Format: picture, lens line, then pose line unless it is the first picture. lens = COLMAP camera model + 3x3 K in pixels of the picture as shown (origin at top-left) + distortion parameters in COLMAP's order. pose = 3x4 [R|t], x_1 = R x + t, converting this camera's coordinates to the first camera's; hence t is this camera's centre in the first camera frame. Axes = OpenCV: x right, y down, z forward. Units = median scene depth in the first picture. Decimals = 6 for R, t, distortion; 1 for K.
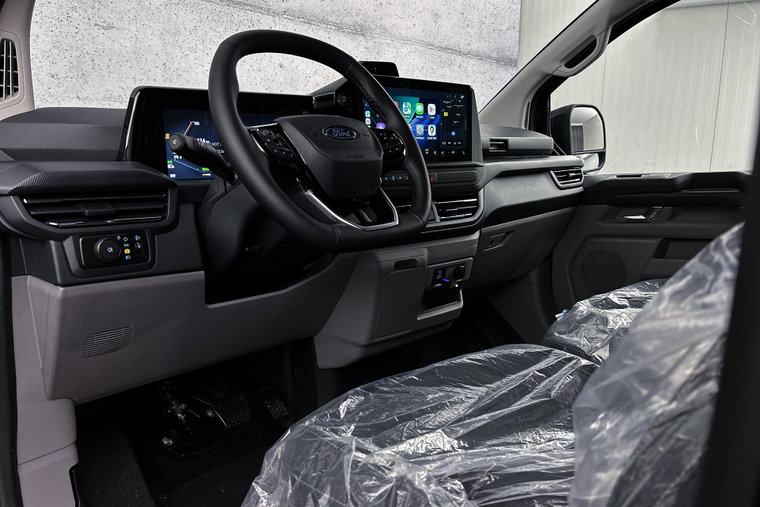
lens RADIAL K [[562.6, 0, 380.6], [0, 562.6, 248.4], [0, 0, 1]] dist [0.001768, 0.001413]
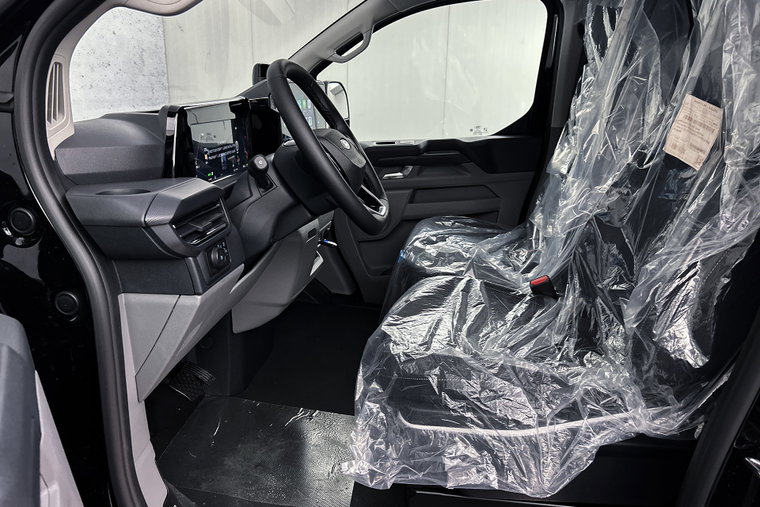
lens RADIAL K [[562.6, 0, 380.6], [0, 562.6, 248.4], [0, 0, 1]] dist [0.001768, 0.001413]
pose [[0.803835, -0.143300, 0.577333, -0.374221], [0.083119, 0.988086, 0.129525, -0.059460], [-0.589016, -0.056129, 0.806170, -0.063326]]
